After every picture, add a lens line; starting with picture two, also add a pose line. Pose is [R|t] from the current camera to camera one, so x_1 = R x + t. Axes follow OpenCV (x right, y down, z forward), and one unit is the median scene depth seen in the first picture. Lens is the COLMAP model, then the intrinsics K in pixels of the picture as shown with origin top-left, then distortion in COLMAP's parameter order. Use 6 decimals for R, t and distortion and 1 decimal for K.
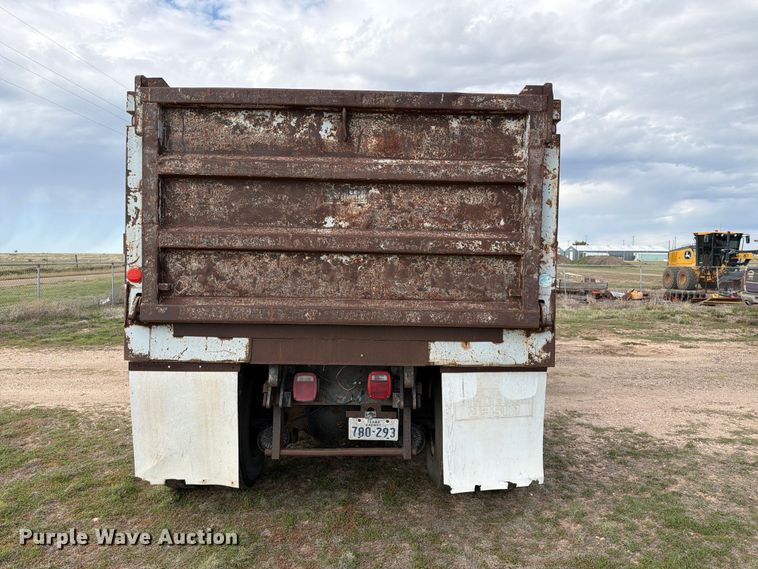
lens RADIAL K [[537.3, 0, 381.4], [0, 537.3, 294.9], [0, 0, 1]] dist [0.044292, -0.047940]
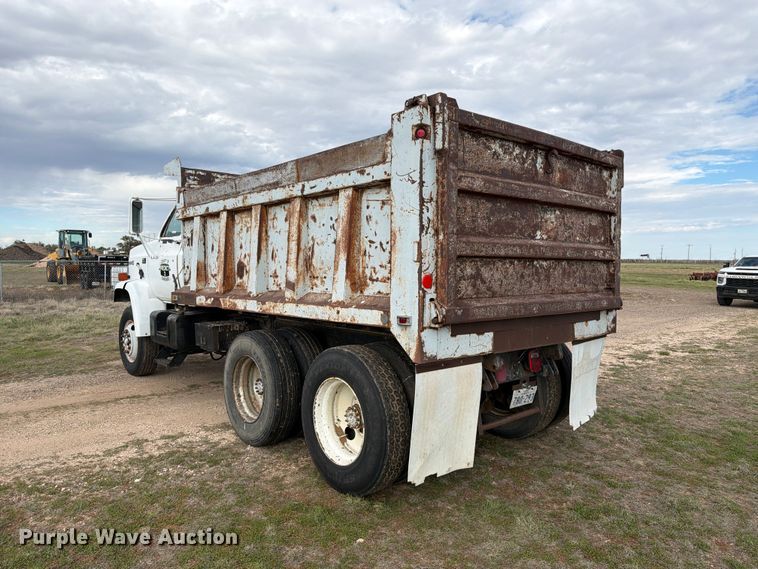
lens RADIAL K [[534.6, 0, 373.4], [0, 534.6, 284.8], [0, 0, 1]] dist [0.091009, -0.107815]
pose [[0.766709, -0.034439, 0.641071, -1.203198], [0.040949, 0.999150, 0.004701, -0.039213], [-0.640688, 0.022647, 0.767468, 0.268614]]
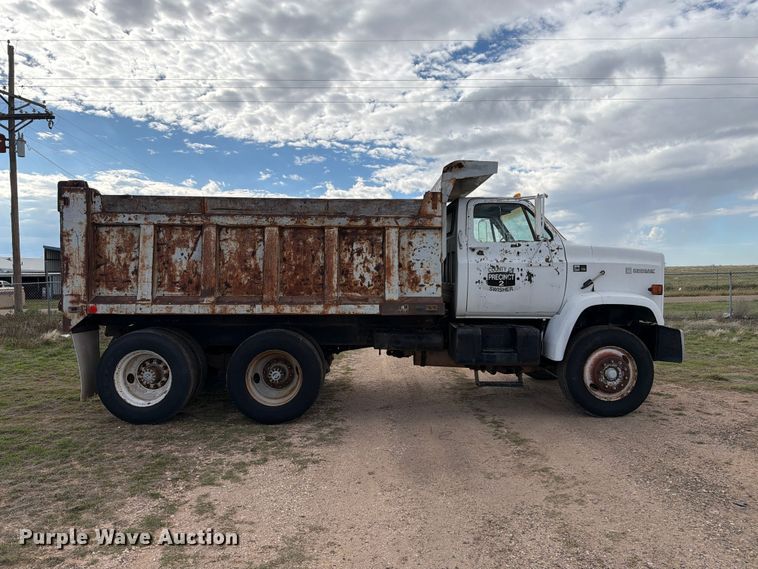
lens RADIAL K [[543.8, 0, 379.0], [0, 543.8, 284.5], [0, 0, 1]] dist [0.007813, -0.005230]
pose [[0.011270, 0.014100, -0.999837, 2.194731], [-0.051436, 0.998585, 0.013503, -0.106569], [0.998613, 0.051276, 0.011979, 2.069342]]
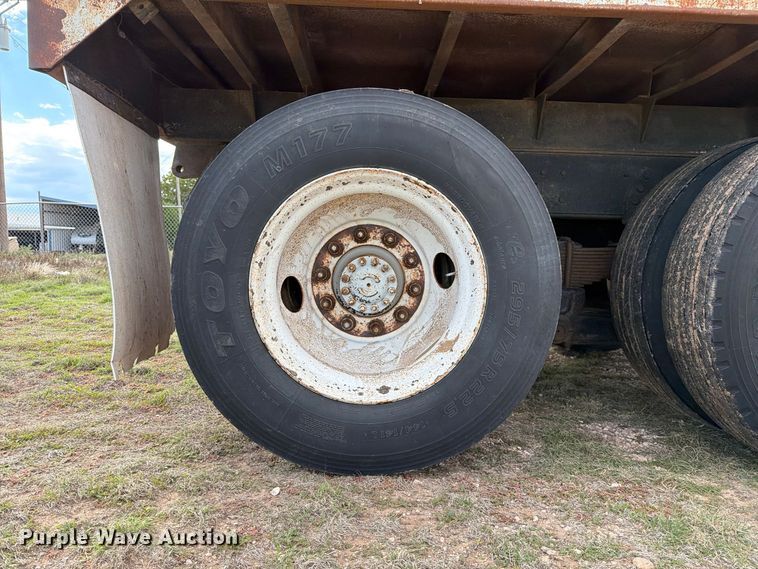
lens RADIAL K [[543.8, 0, 379.0], [0, 543.8, 284.5], [0, 0, 1]] dist [0.007813, -0.005230]
pose [[0.010118, 0.055091, -0.998430, 0.759724], [-0.077224, 0.995542, 0.054149, 0.258184], [0.996962, 0.076555, 0.014328, 1.295536]]
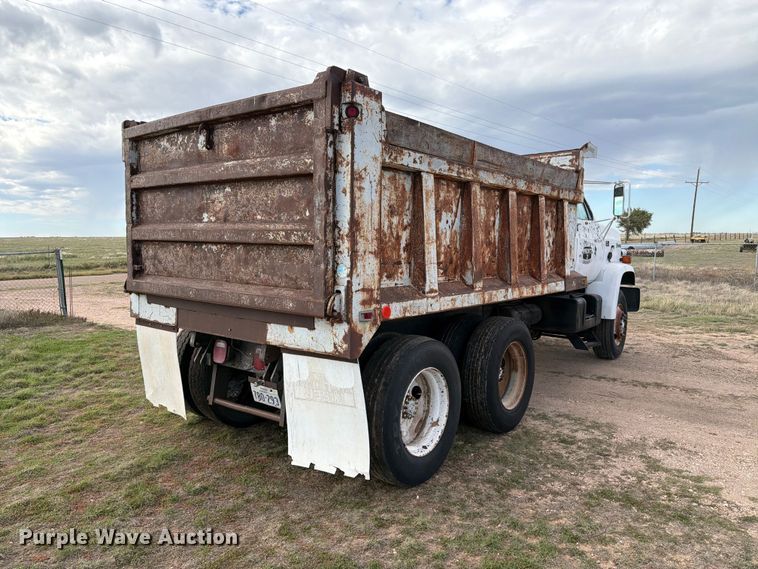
lens RADIAL K [[537.3, 0, 381.4], [0, 537.3, 294.9], [0, 0, 1]] dist [0.044292, -0.047940]
pose [[0.778415, 0.056952, -0.625162, 0.977612], [-0.033395, 0.998223, 0.049356, -0.033862], [0.626862, -0.017542, 0.778933, 0.287329]]
